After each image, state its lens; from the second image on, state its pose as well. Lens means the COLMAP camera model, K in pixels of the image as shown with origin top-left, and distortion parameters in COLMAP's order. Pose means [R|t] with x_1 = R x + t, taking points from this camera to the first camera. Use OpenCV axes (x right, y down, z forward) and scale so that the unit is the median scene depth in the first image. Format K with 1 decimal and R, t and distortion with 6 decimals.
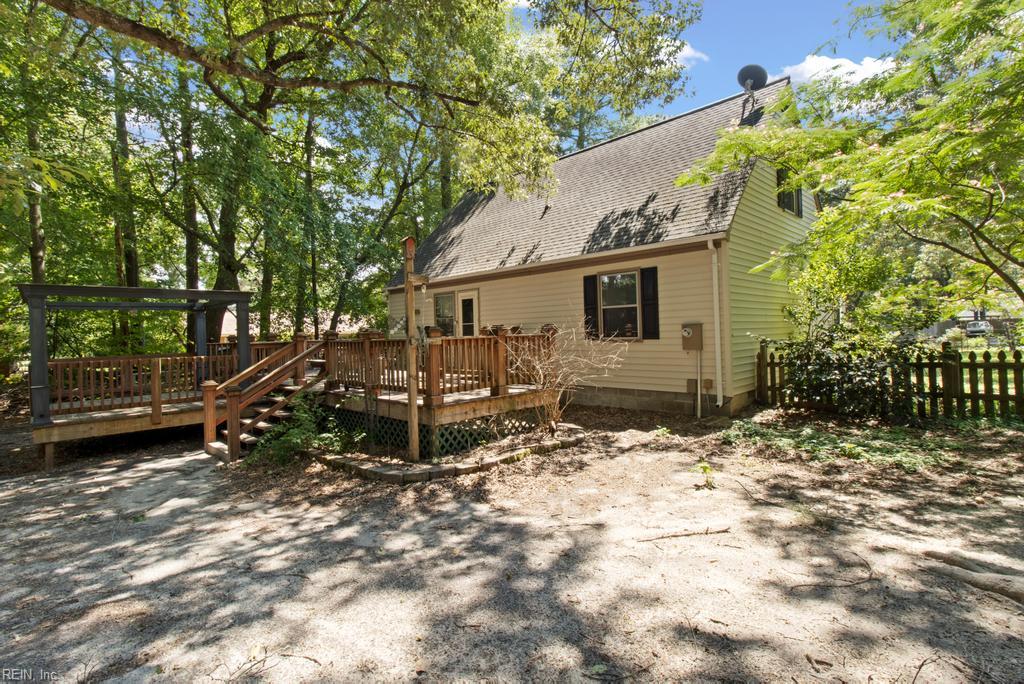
lens RADIAL K [[473.3, 0, 509.1], [0, 473.3, 329.2], [0, 0, 1]] dist [0.000289, -0.000886]
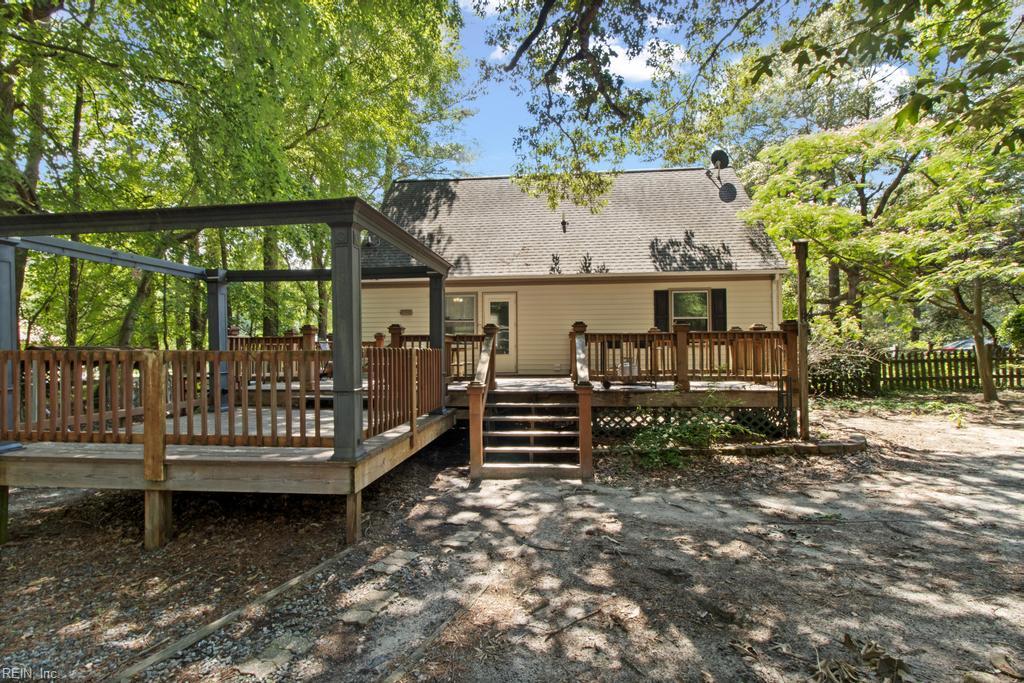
lens RADIAL K [[473.6, 0, 513.1], [0, 473.6, 334.9], [0, 0, 1]] dist [0.002735, -0.000010]
pose [[0.785393, 0.042806, 0.617515, -0.913281], [-0.021313, 0.998885, -0.042135, 0.058443], [-0.618630, 0.019932, 0.785430, 0.339174]]
